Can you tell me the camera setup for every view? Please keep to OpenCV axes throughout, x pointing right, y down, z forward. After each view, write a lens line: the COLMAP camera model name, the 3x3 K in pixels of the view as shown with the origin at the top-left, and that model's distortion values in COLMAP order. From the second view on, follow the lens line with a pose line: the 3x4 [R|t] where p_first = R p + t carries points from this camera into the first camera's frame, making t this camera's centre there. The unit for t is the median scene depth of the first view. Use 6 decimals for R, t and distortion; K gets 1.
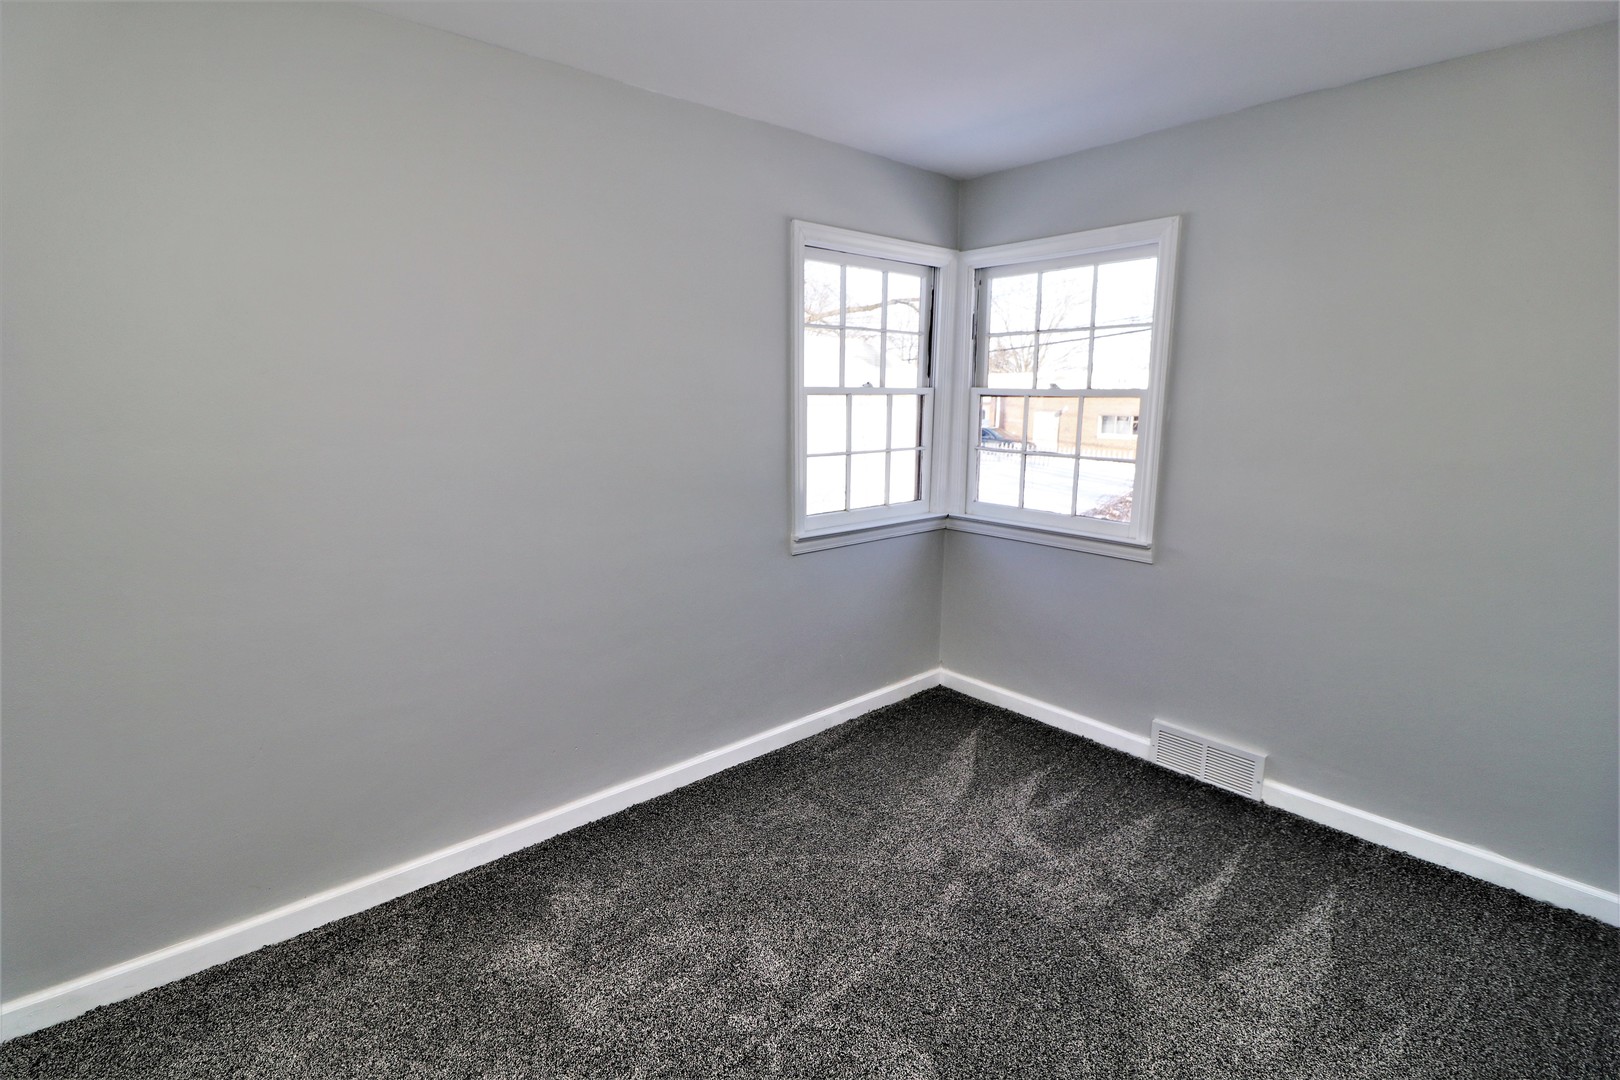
lens RADIAL K [[749.1, 0, 788.6], [0, 749.1, 525.1], [0, 0, 1]] dist [0.001642, -0.012411]
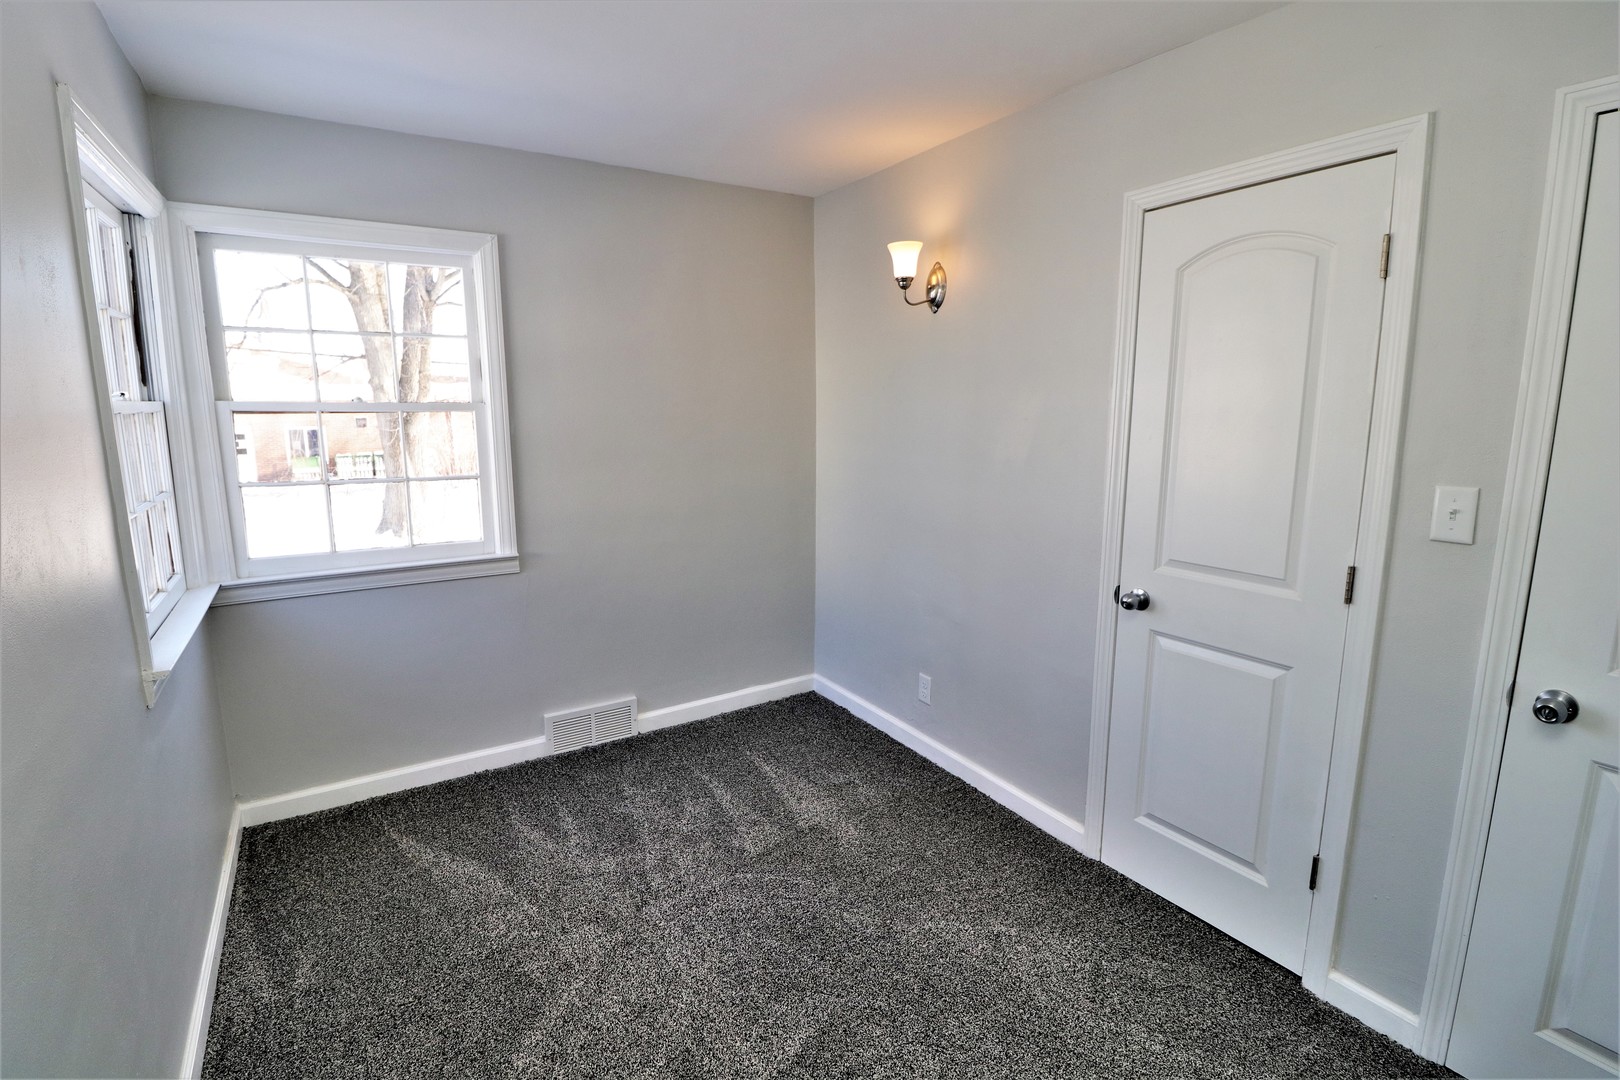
lens RADIAL K [[749.1, 0, 788.6], [0, 749.1, 525.1], [0, 0, 1]] dist [0.001642, -0.012411]
pose [[0.157933, -0.164397, 0.973669, -0.448641], [0.172352, 0.975497, 0.136749, -0.089319], [-0.972292, 0.146217, 0.182397, 0.443850]]
